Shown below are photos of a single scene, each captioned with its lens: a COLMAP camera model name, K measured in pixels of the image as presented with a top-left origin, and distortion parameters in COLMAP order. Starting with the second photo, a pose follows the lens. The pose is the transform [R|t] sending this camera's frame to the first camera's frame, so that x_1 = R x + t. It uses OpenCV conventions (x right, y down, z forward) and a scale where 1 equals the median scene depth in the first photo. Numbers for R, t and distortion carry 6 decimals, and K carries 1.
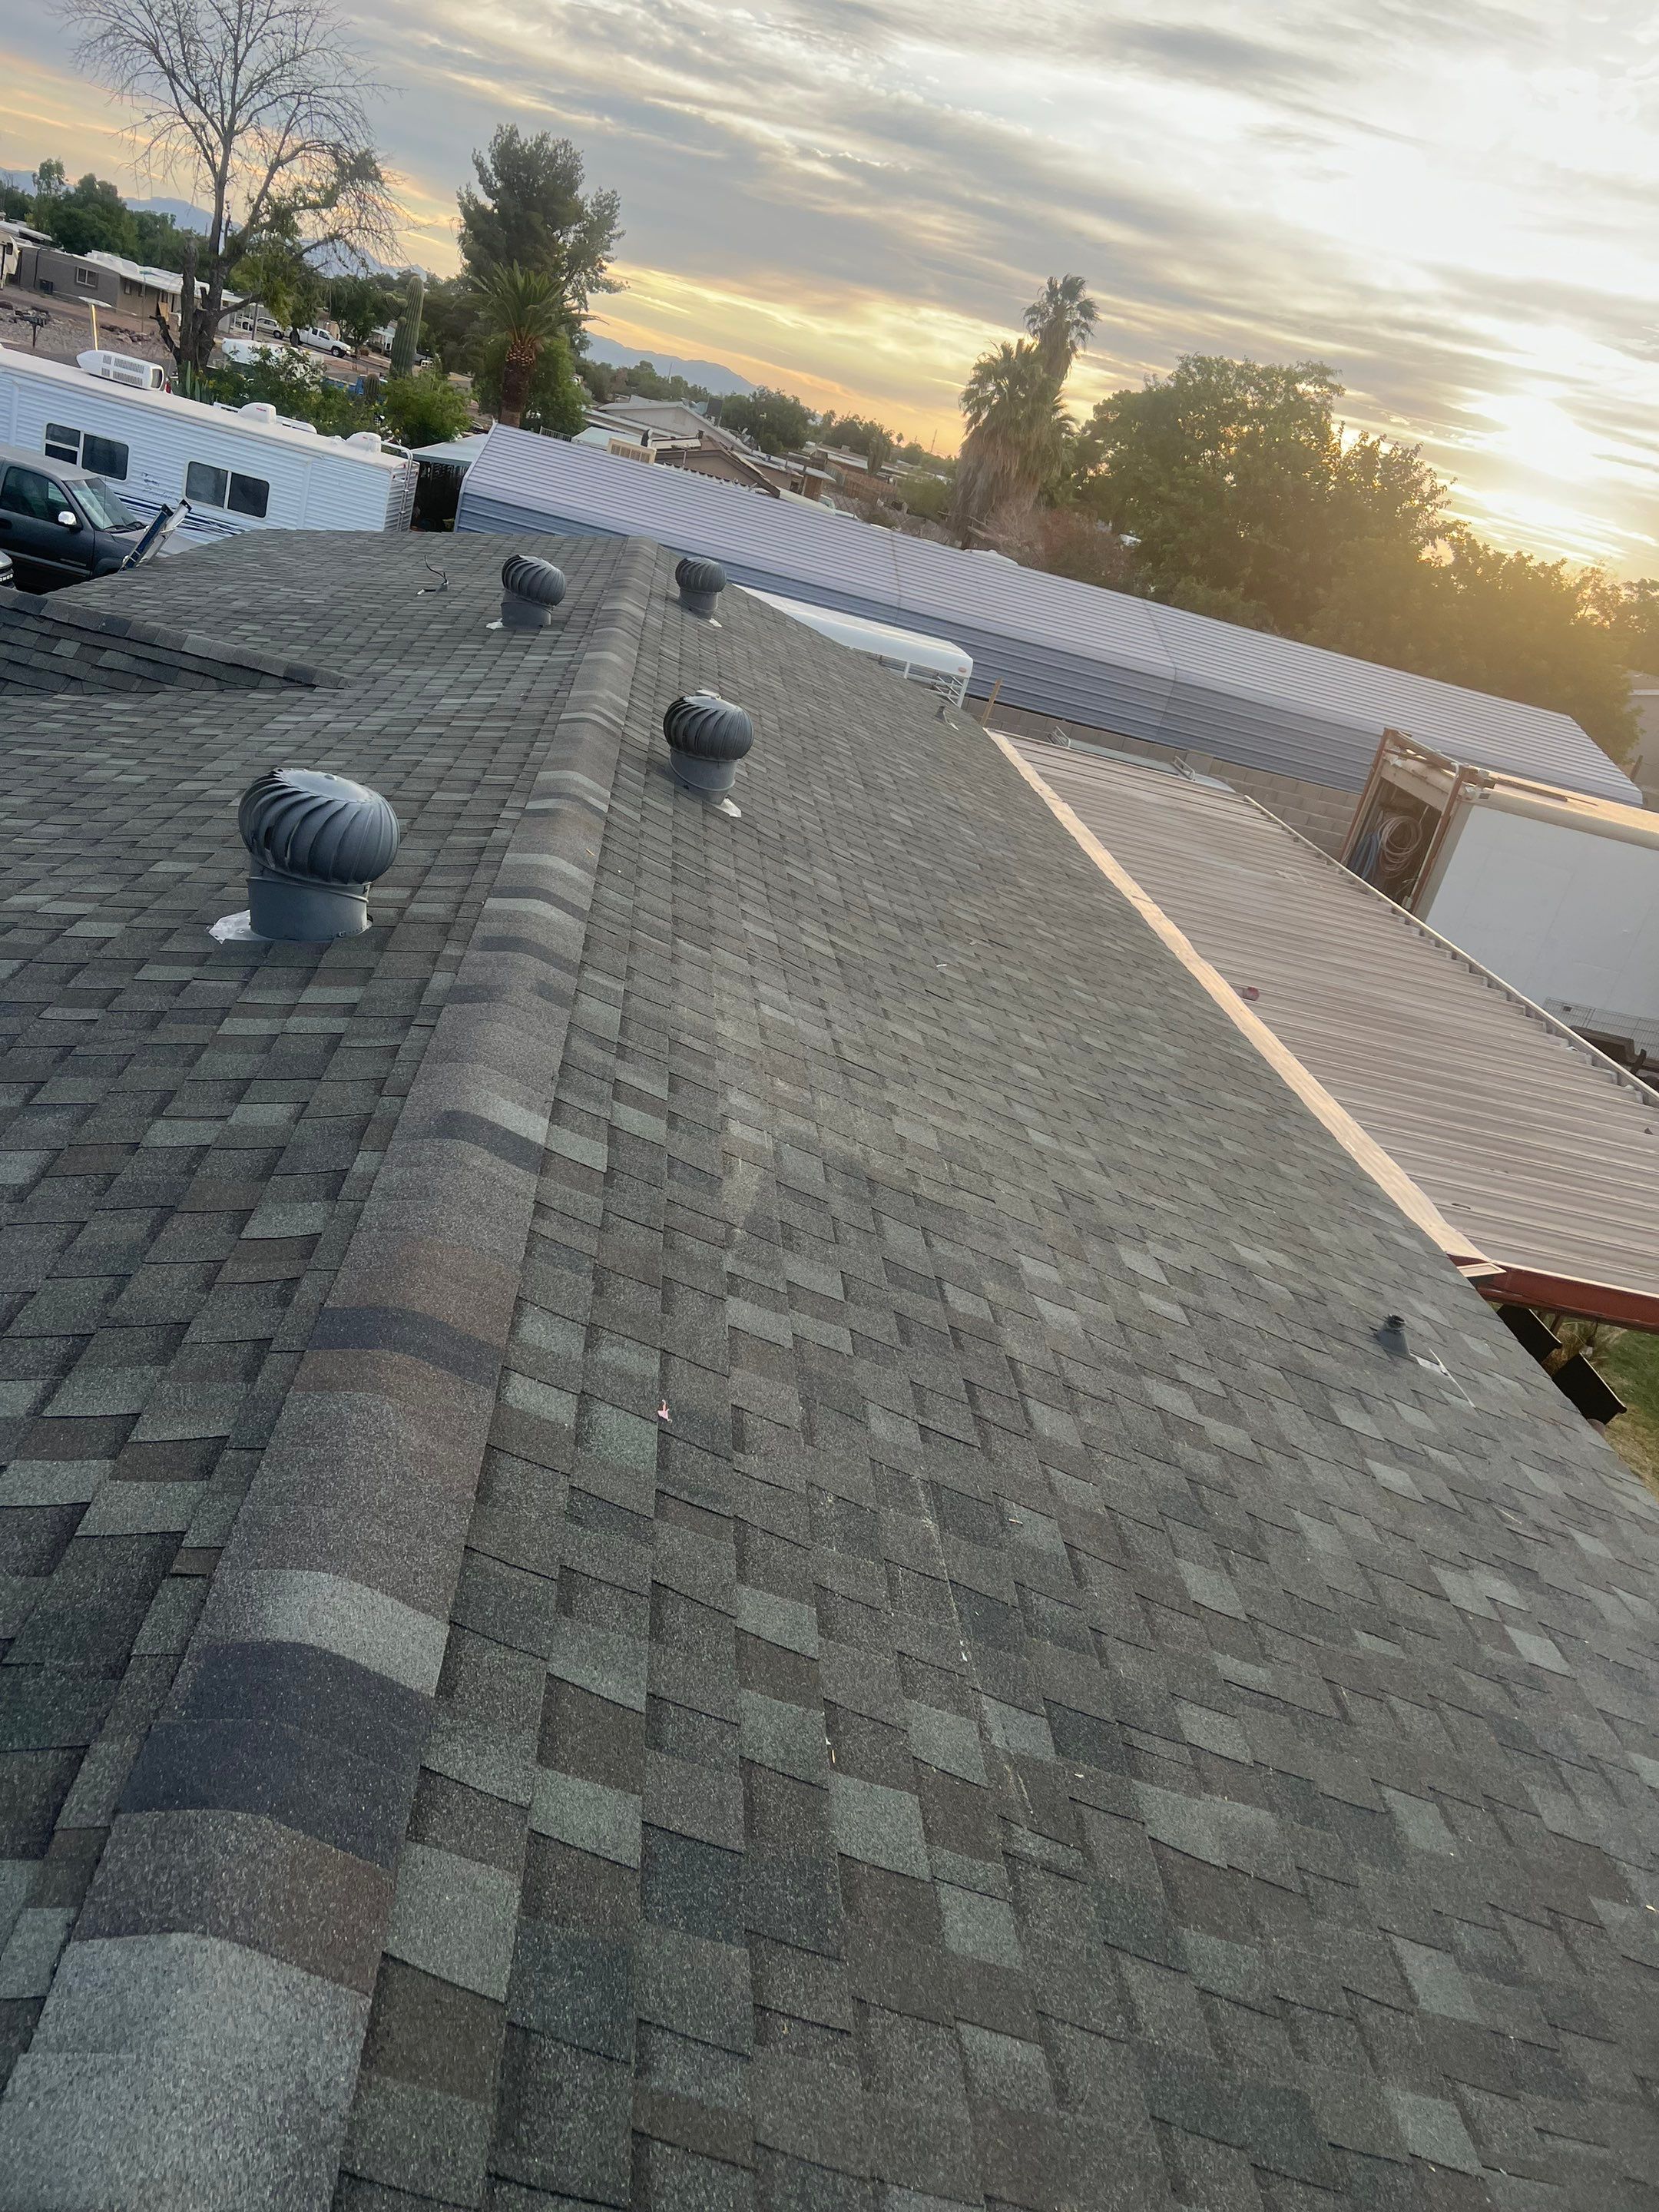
lens RADIAL K [[1773.1, 0, 829.5], [0, 1773.1, 1106.0], [0, 0, 1]] dist [0.069934, -0.065617]
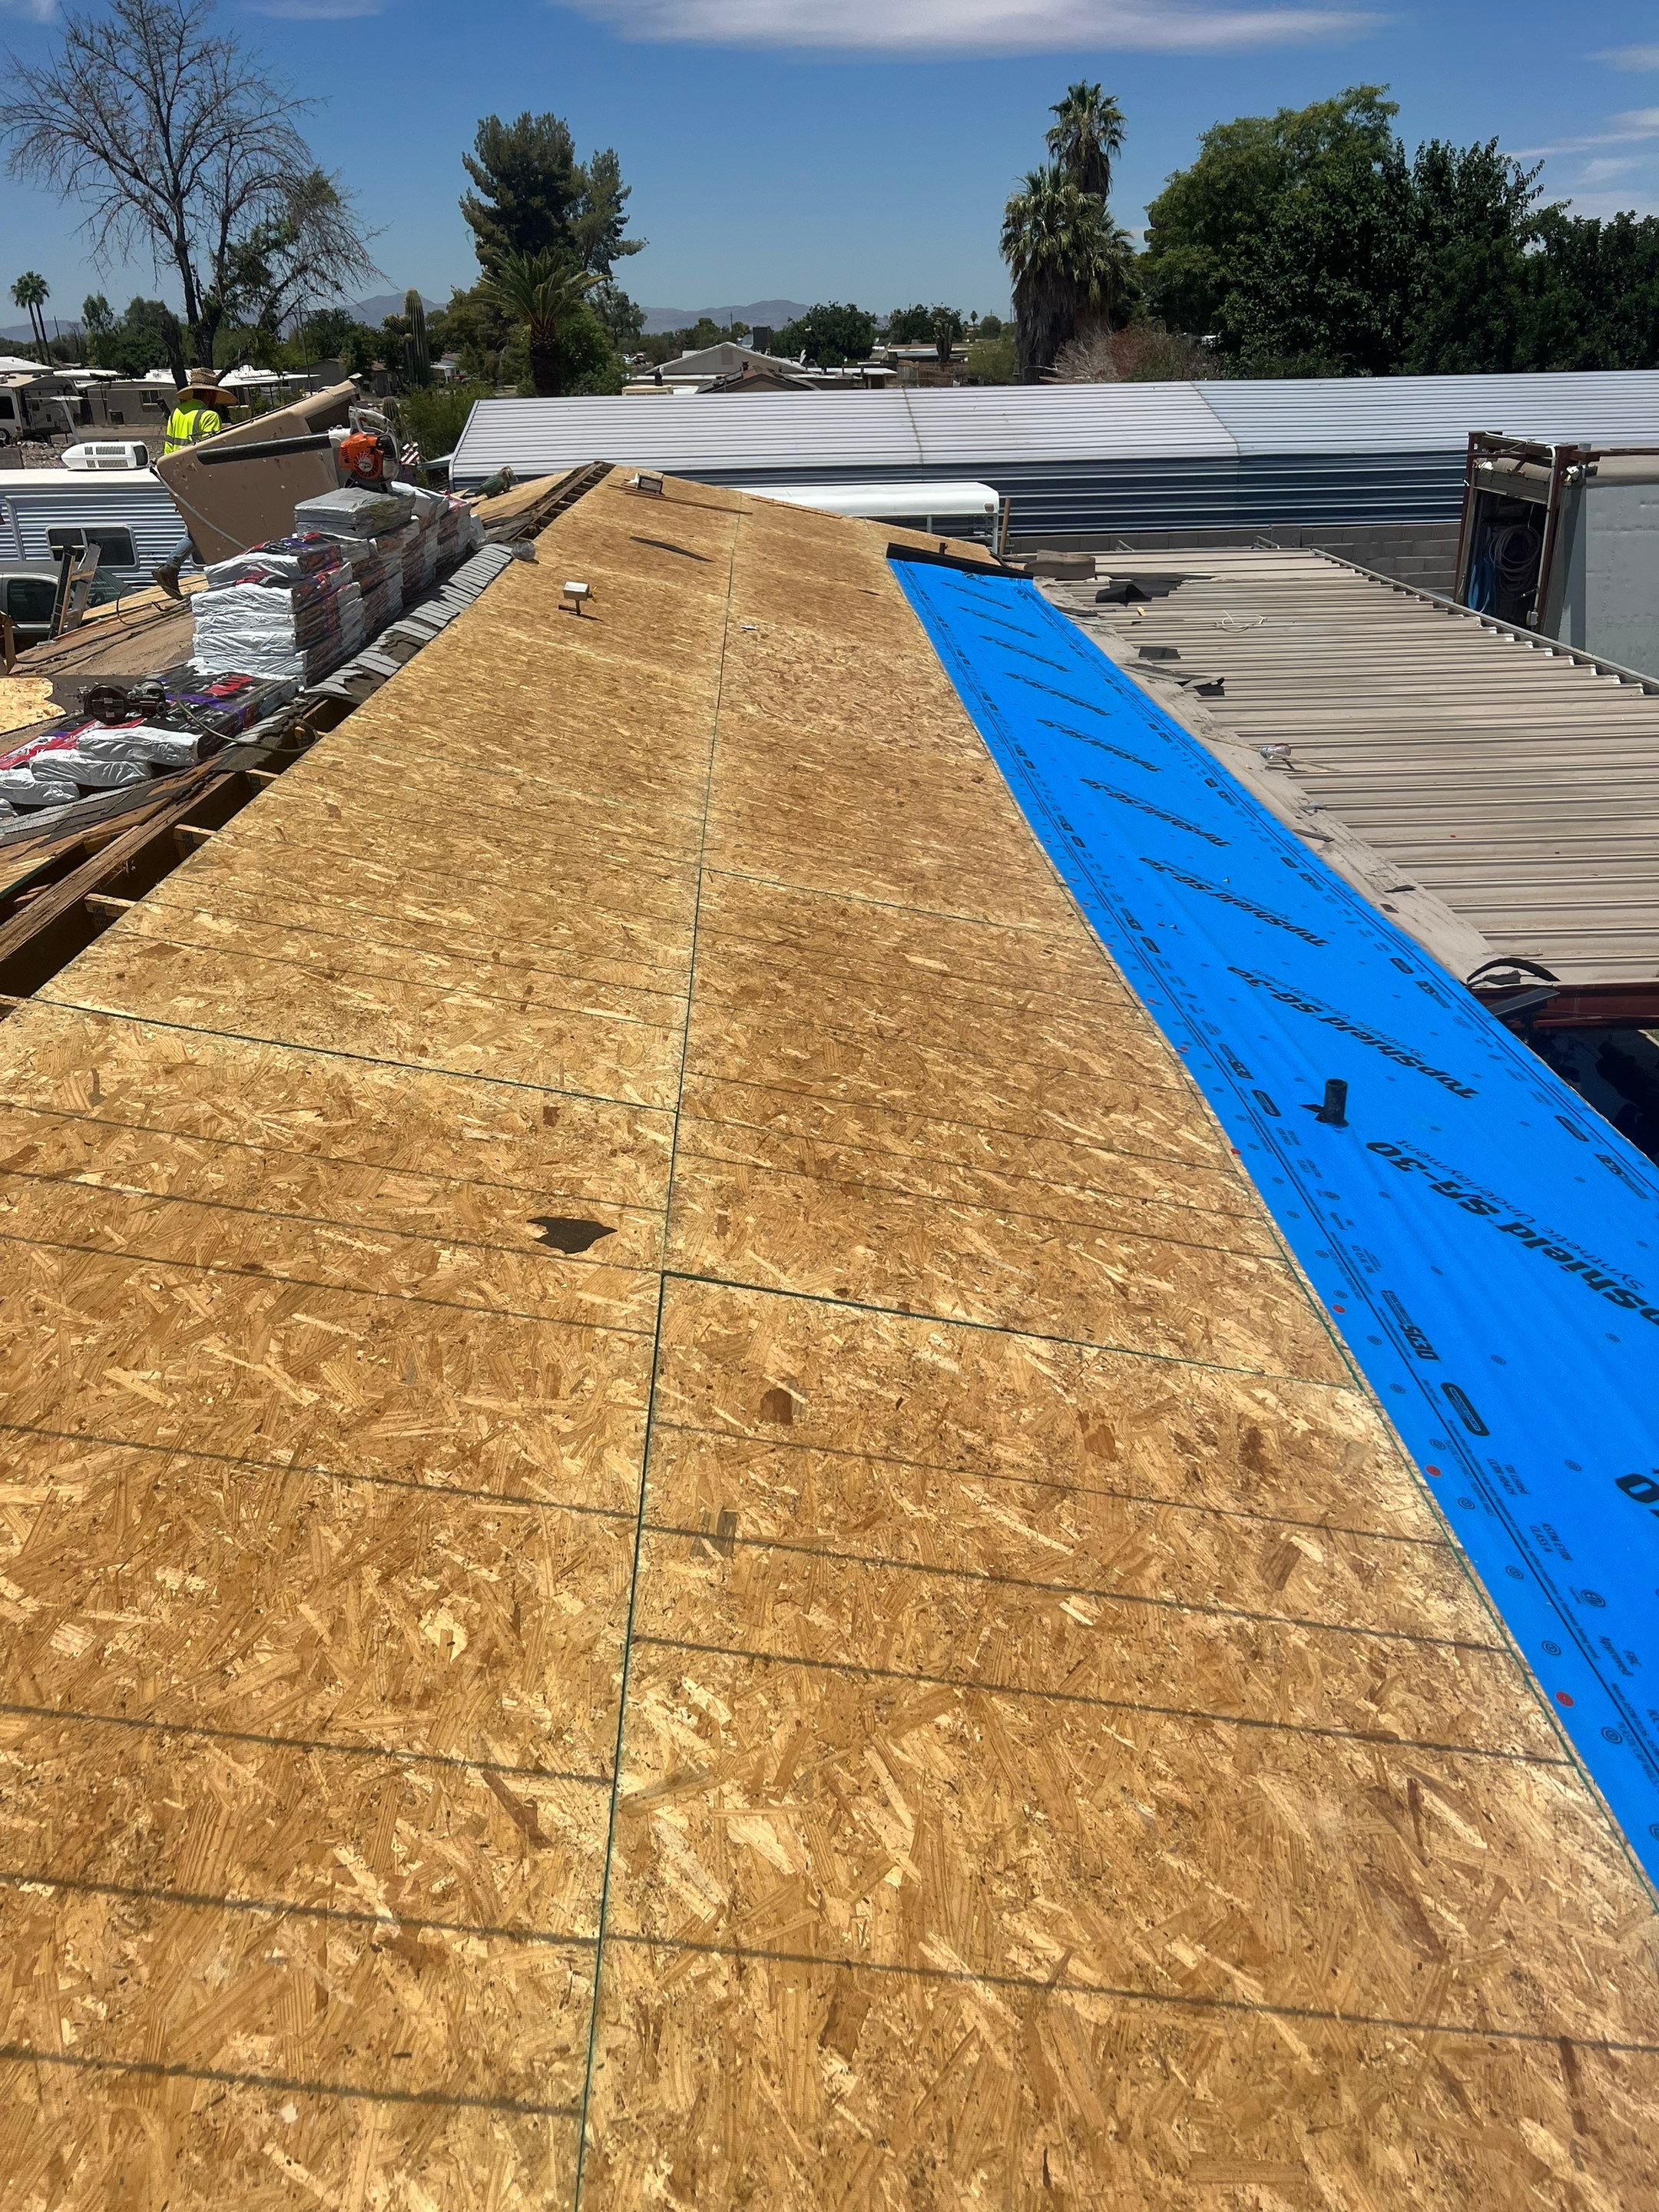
lens RADIAL K [[1779.5, 0, 829.5], [0, 1779.5, 1106.0], [0, 0, 1]] dist [0.095643, -0.105966]
pose [[0.961123, -0.237368, -0.141064, 0.023491], [0.242730, 0.969848, 0.021858, 0.006408], [0.131622, -0.055249, 0.989759, 0.023289]]
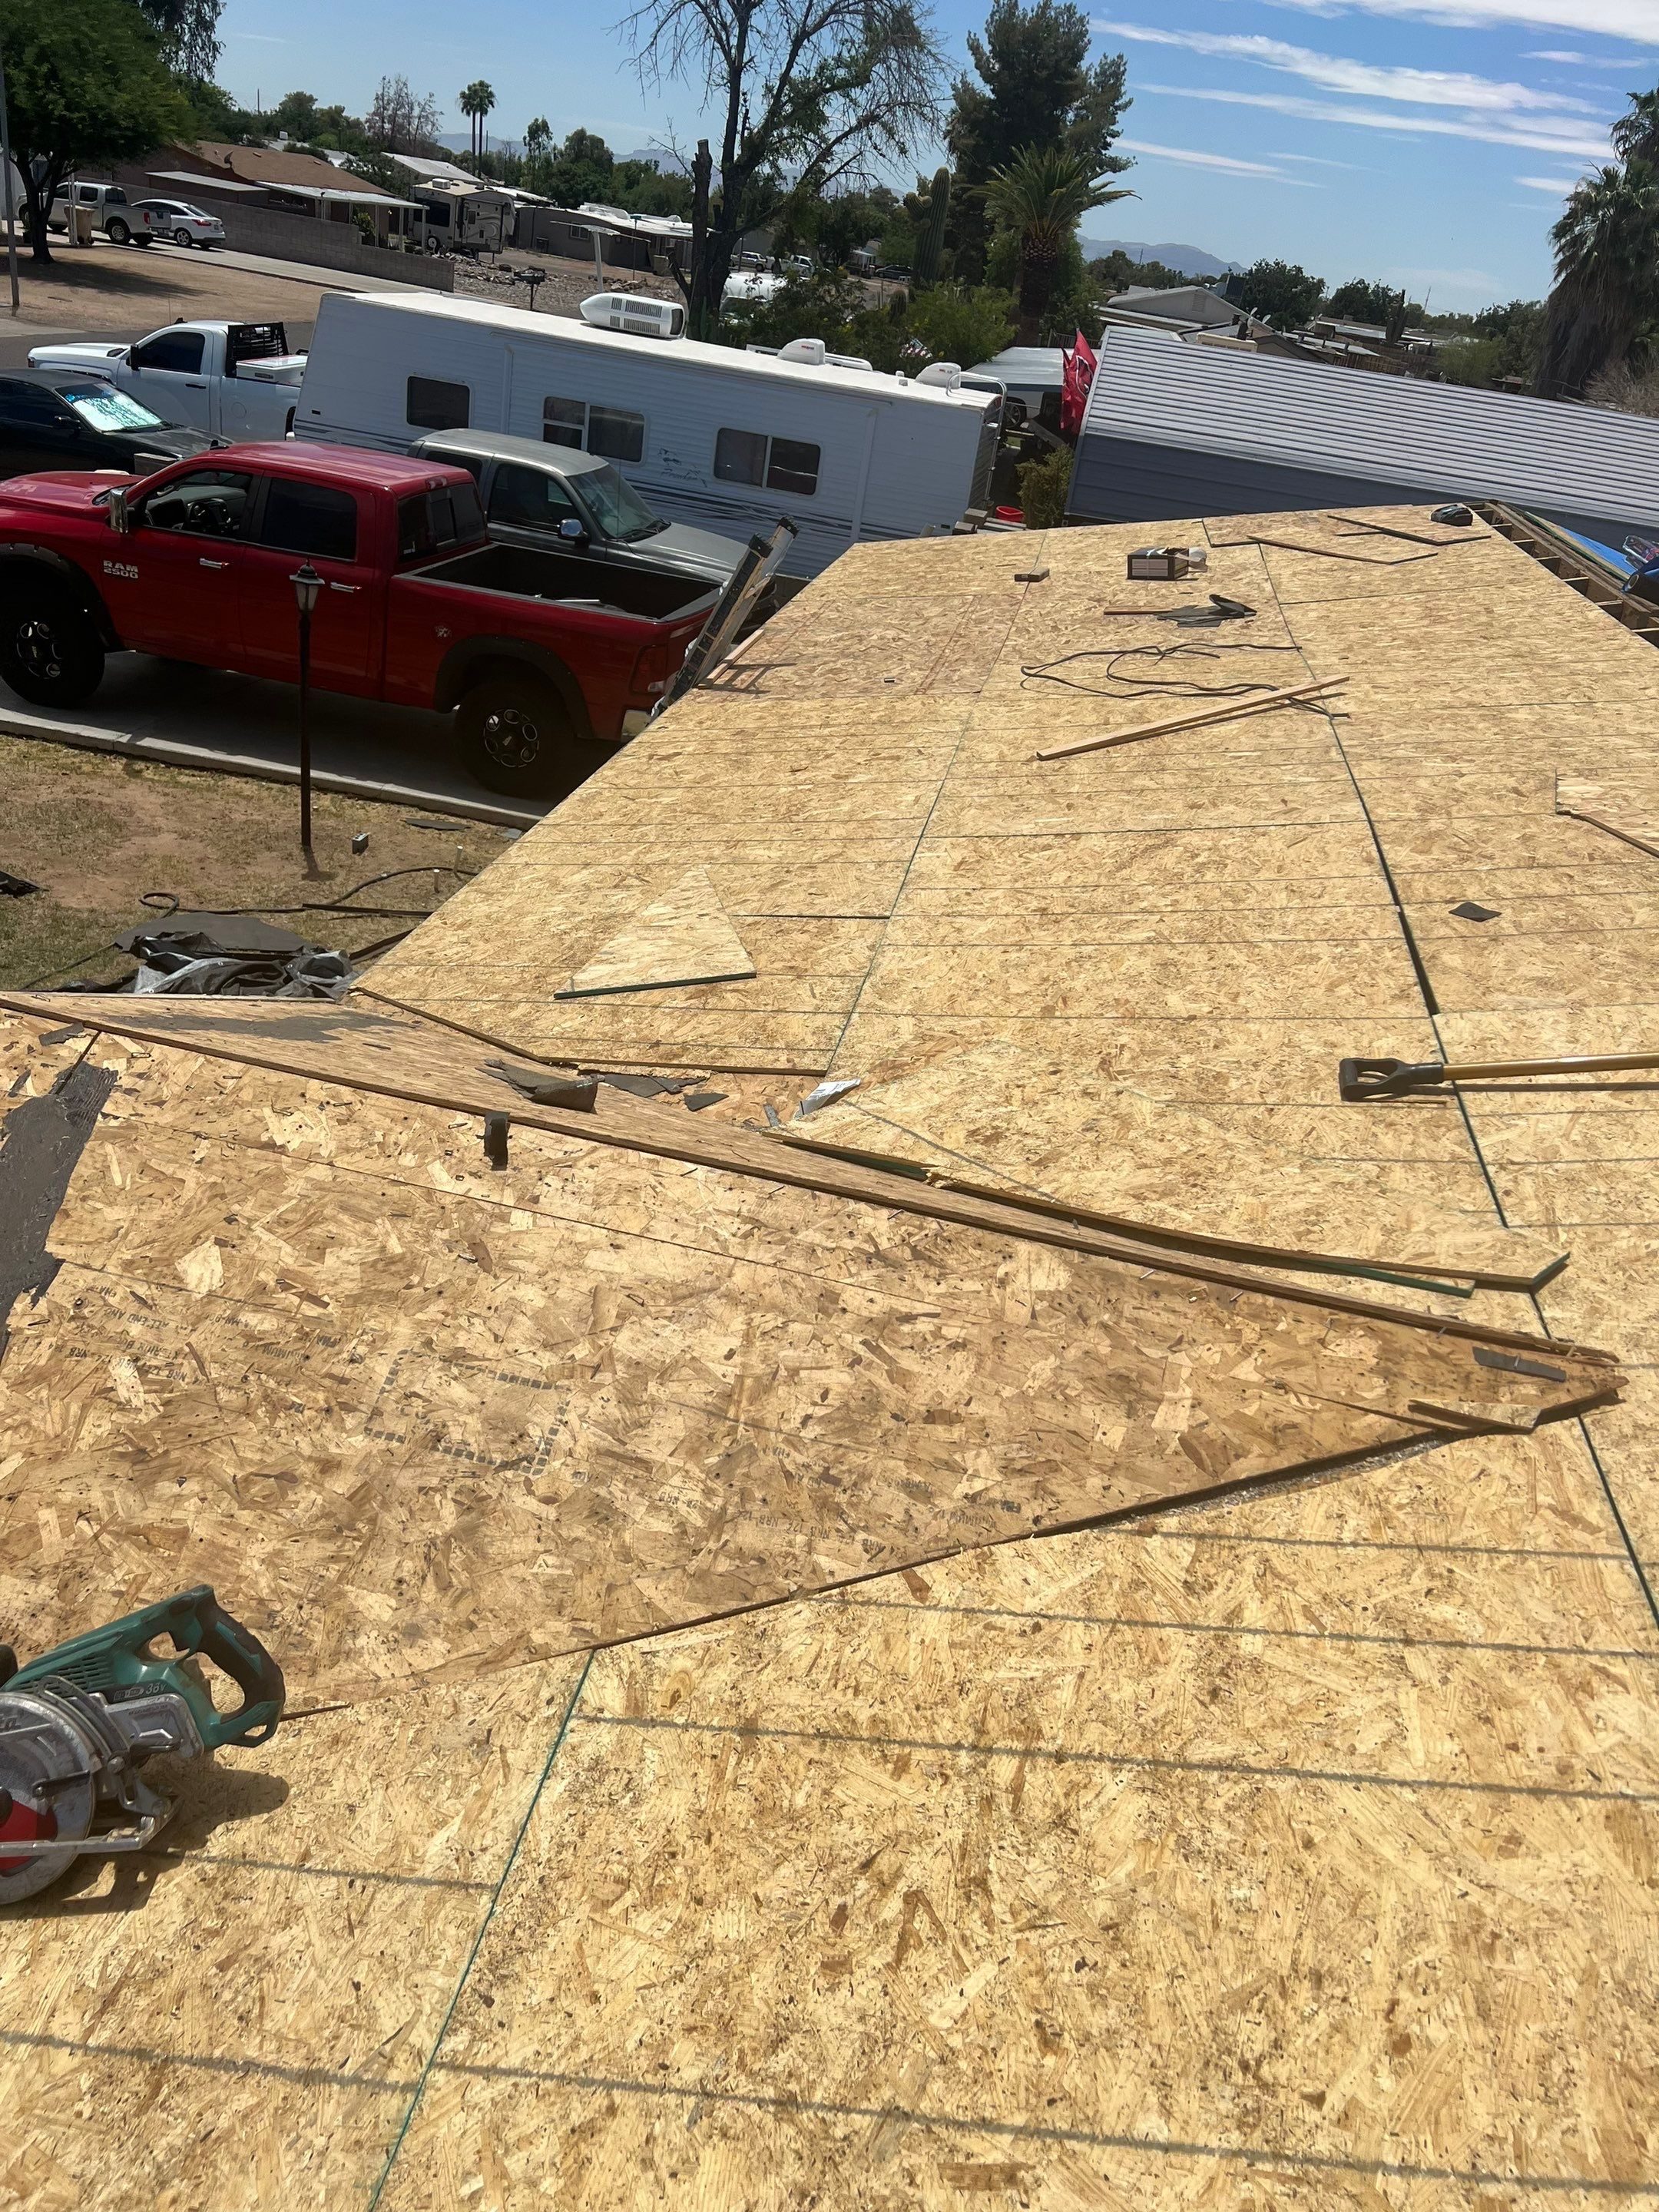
lens RADIAL K [[1779.5, 0, 829.5], [0, 1779.5, 1106.0], [0, 0, 1]] dist [0.095643, -0.105966]
pose [[0.966724, 0.003180, -0.255801, -0.058394], [0.008308, 0.999005, 0.043818, -0.053617], [0.255686, -0.044485, 0.965736, 0.133678]]
